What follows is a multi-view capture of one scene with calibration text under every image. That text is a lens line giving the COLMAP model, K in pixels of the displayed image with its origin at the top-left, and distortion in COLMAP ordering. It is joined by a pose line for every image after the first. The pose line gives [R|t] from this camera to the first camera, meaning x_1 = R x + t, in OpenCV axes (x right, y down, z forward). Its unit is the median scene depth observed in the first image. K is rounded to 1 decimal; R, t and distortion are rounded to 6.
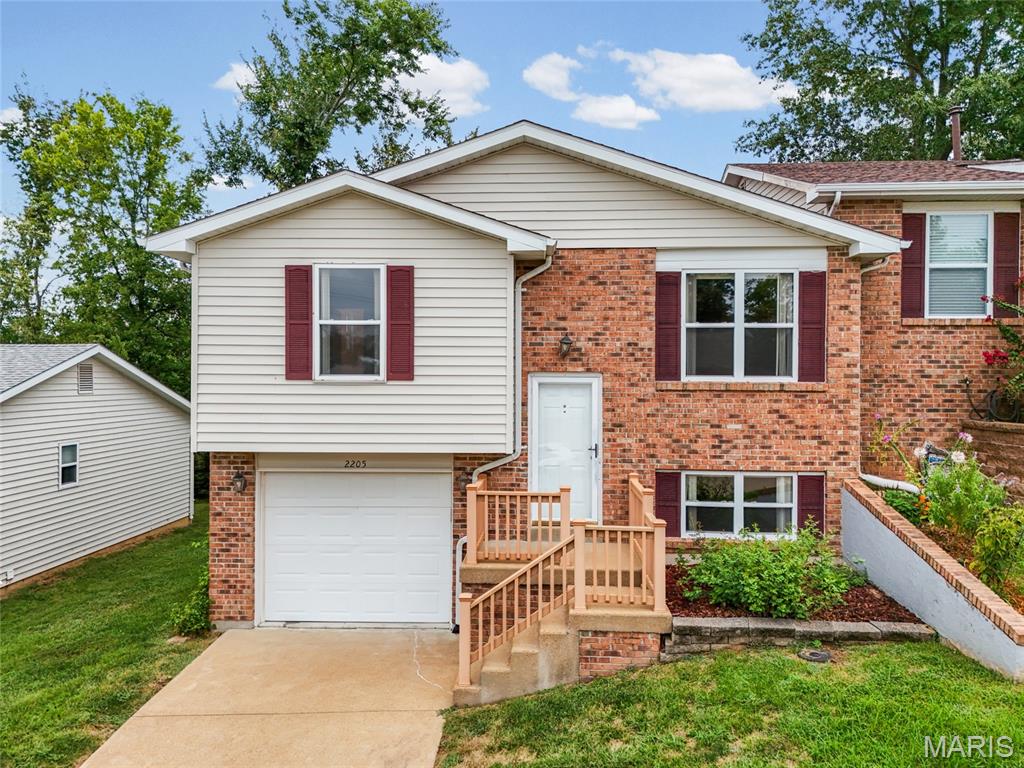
lens RADIAL K [[755.6, 0, 516.8], [0, 755.6, 382.1], [0, 0, 1]] dist [0.068953, -0.062379]
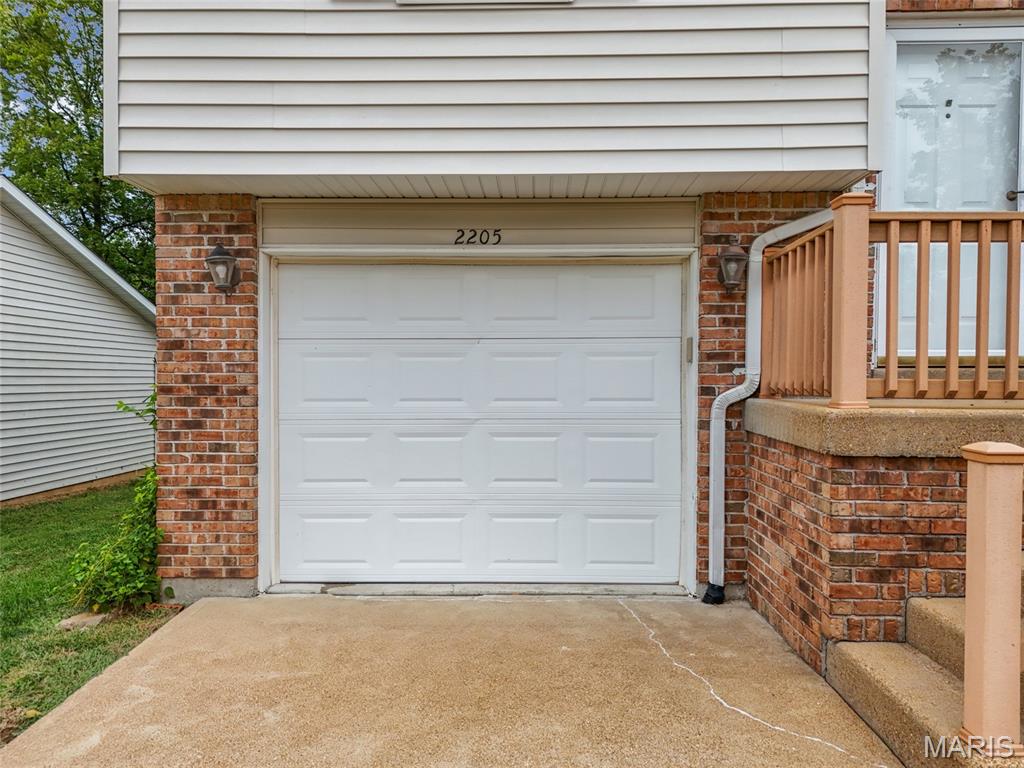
lens RADIAL K [[755.6, 0, 516.5], [0, 755.6, 390.0], [0, 0, 1]] dist [0.068953, -0.062379]
pose [[0.999855, -0.001945, 0.016889, -0.202742], [0.001853, 0.999984, 0.005436, 0.202857], [-0.016899, -0.005404, 0.999843, 0.559550]]
